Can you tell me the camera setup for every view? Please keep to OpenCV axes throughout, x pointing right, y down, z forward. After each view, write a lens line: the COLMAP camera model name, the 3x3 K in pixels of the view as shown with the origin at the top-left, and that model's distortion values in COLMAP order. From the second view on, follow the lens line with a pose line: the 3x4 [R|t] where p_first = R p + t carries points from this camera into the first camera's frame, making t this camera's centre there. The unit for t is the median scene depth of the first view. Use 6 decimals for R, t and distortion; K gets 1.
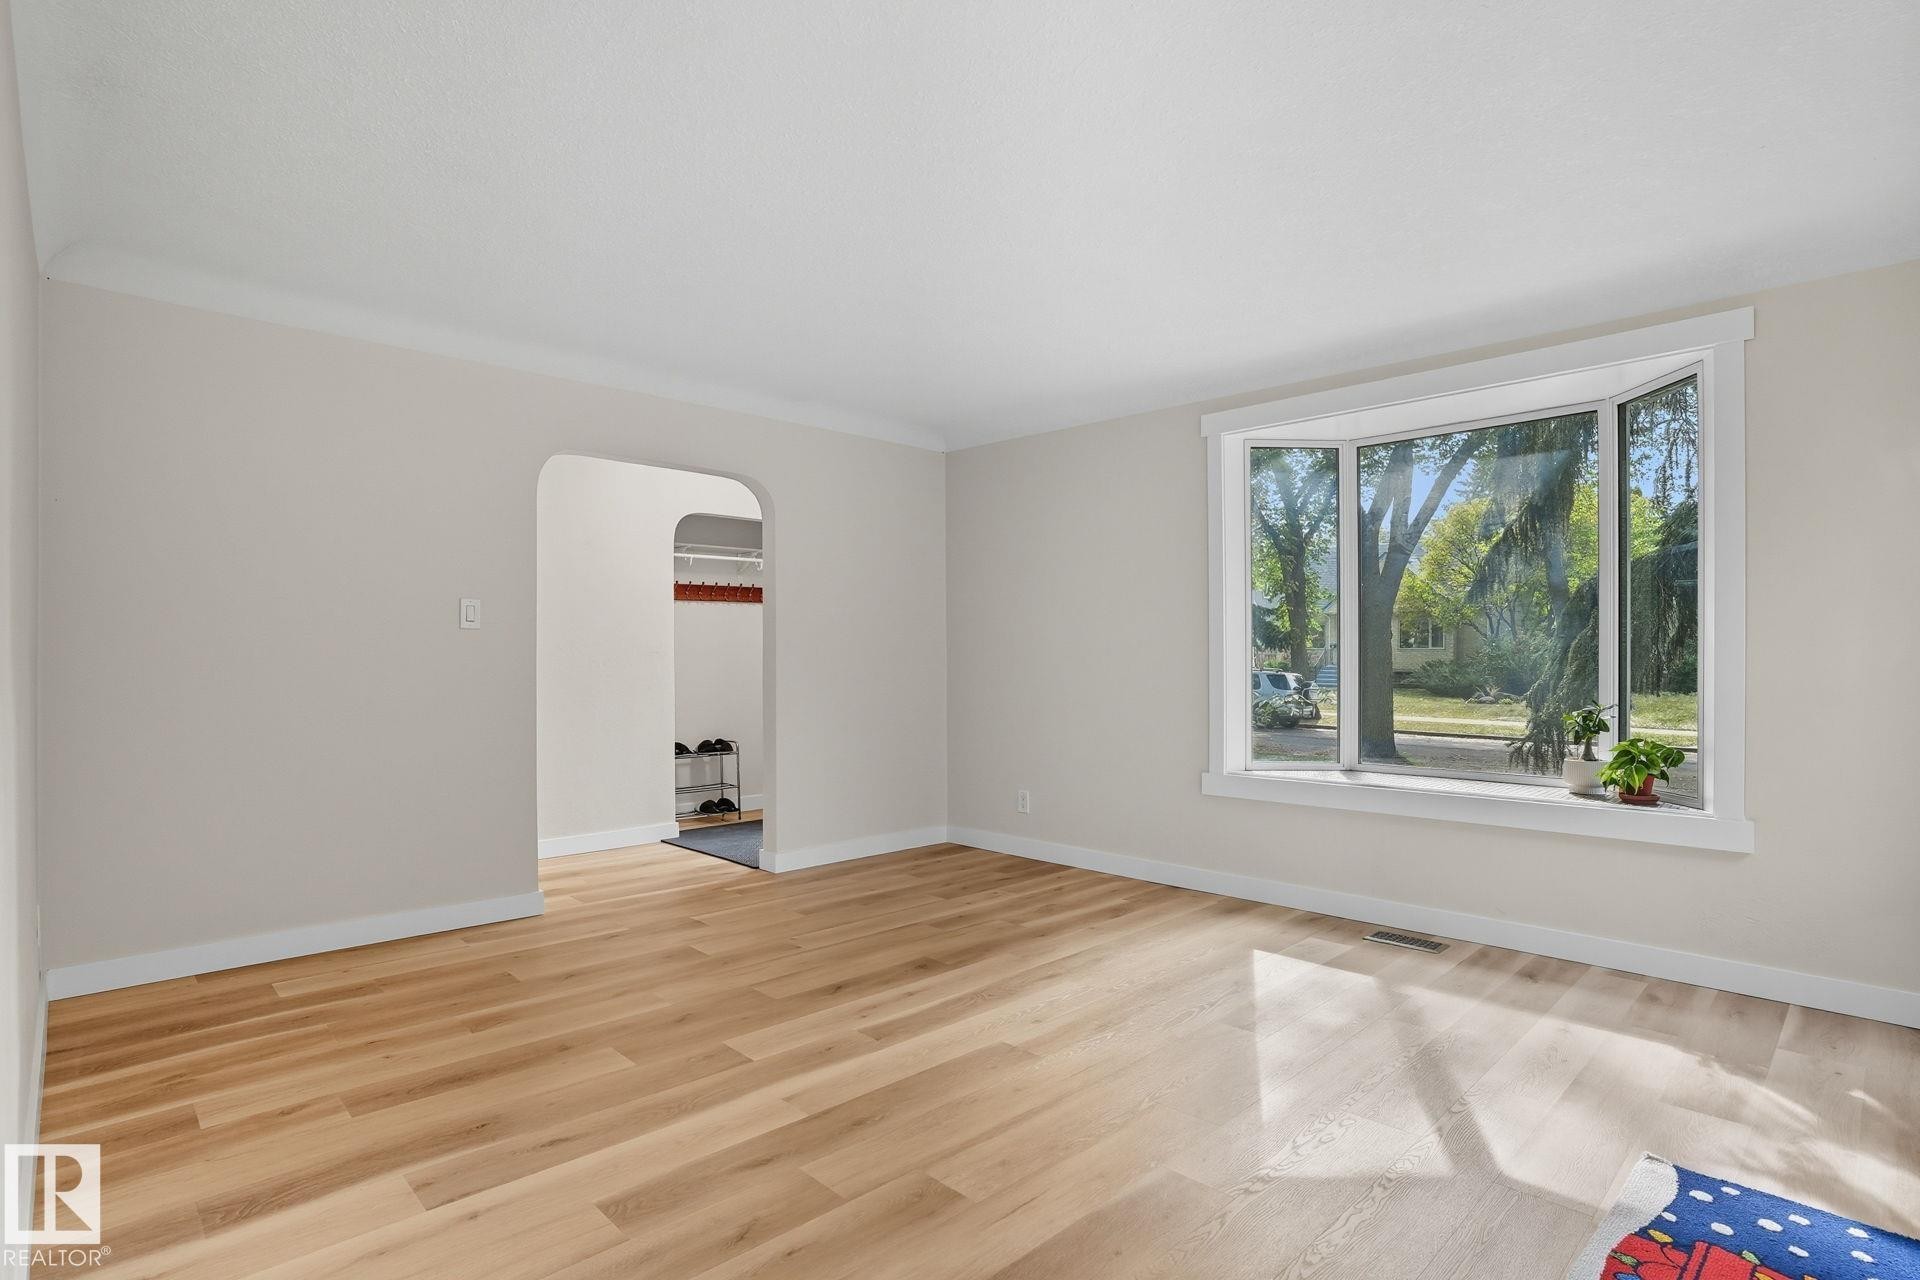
lens RADIAL K [[978.6, 0, 960.0], [0, 978.6, 640.0], [0, 0, 1]] dist [-0.000110, 0.000103]
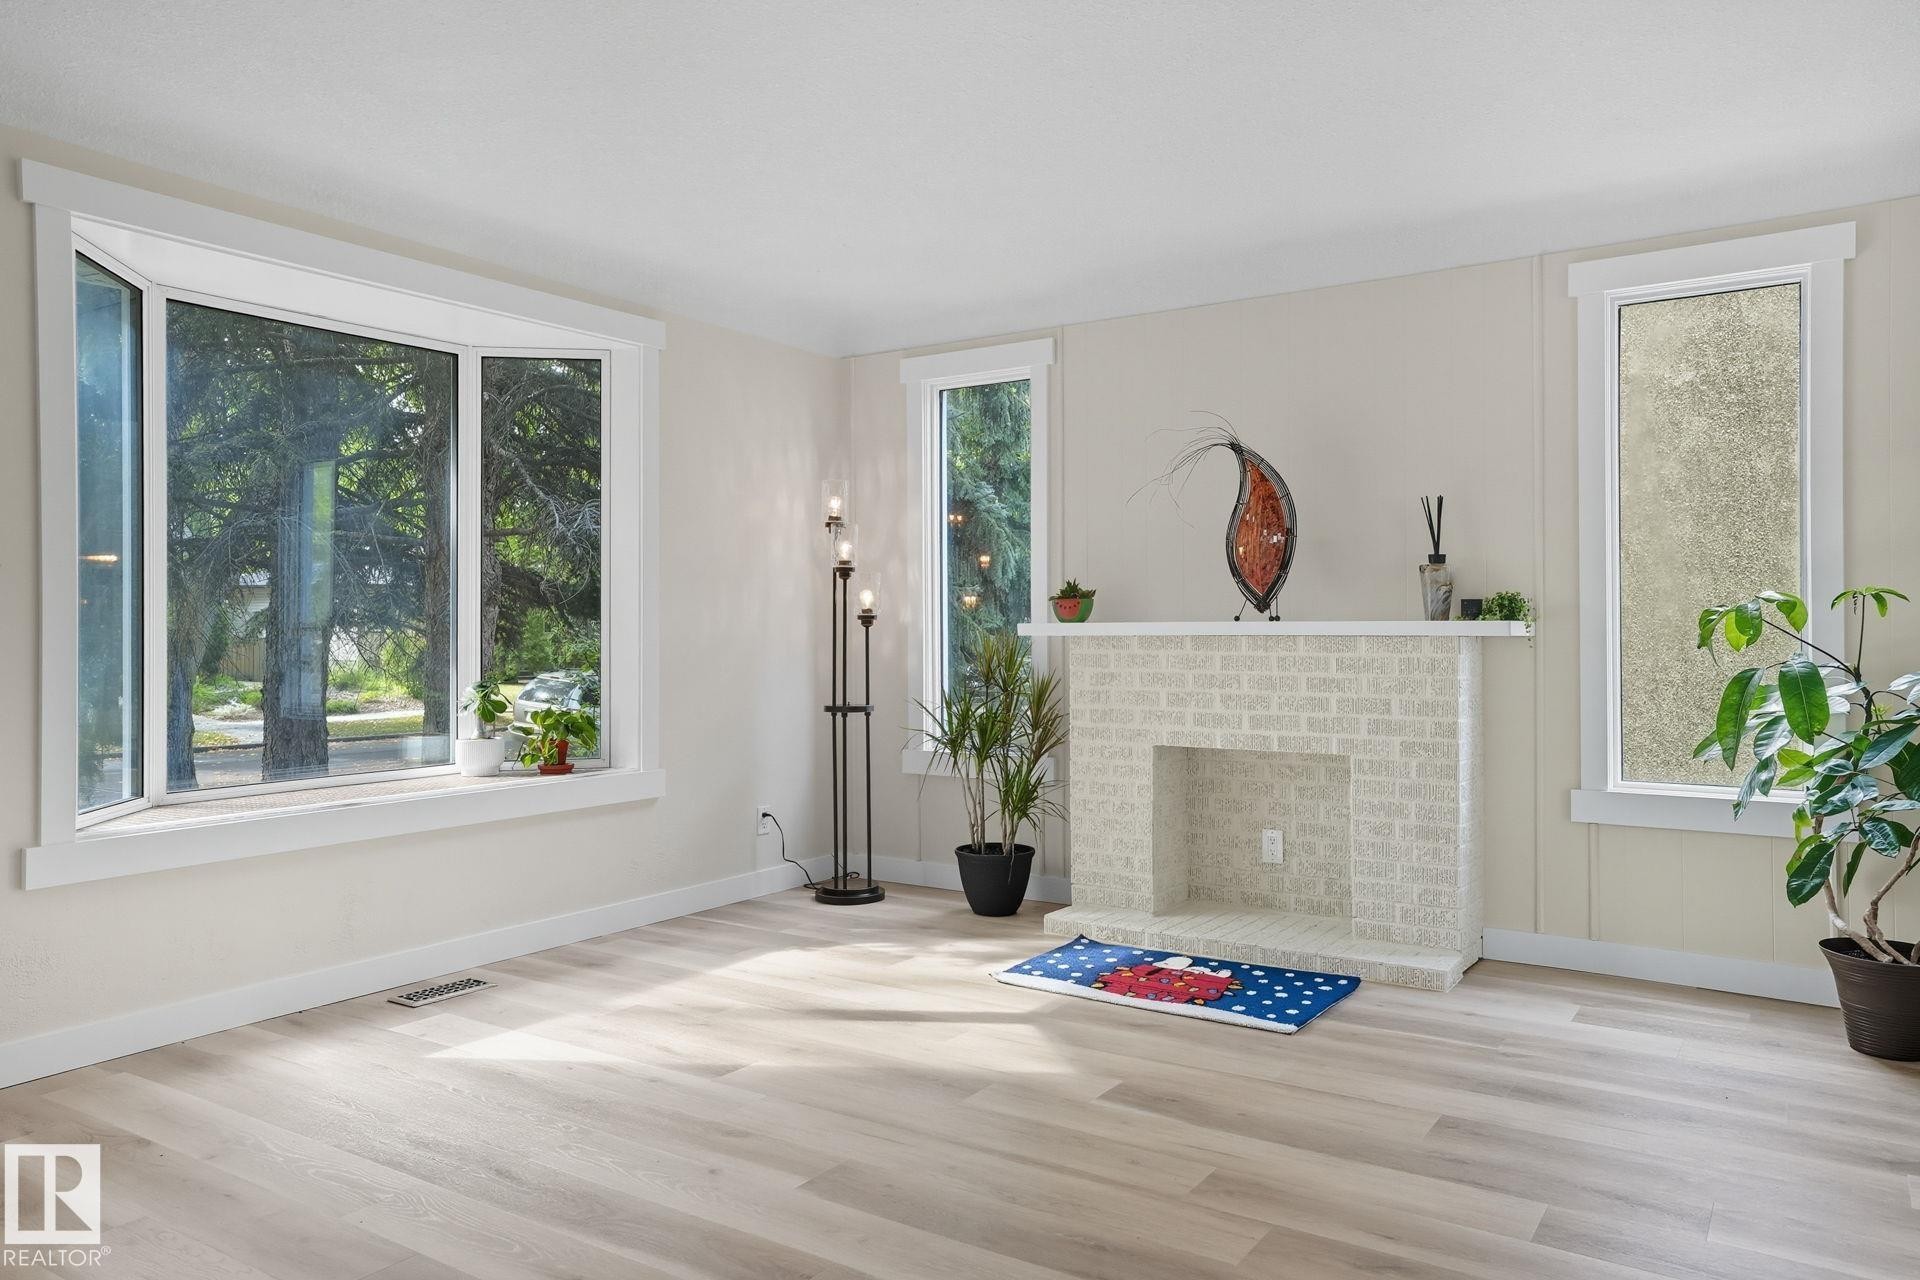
lens RADIAL K [[1286.8, 0, 960.0], [0, 1286.8, 640.0], [0, 0, 1]] dist [0.003767, 0.000911]
pose [[-0.190520, -0.001416, 0.981682, -0.626732], [-0.004837, 0.999988, 0.000504, 0.025487], [-0.981671, -0.004652, -0.190525, 0.786736]]
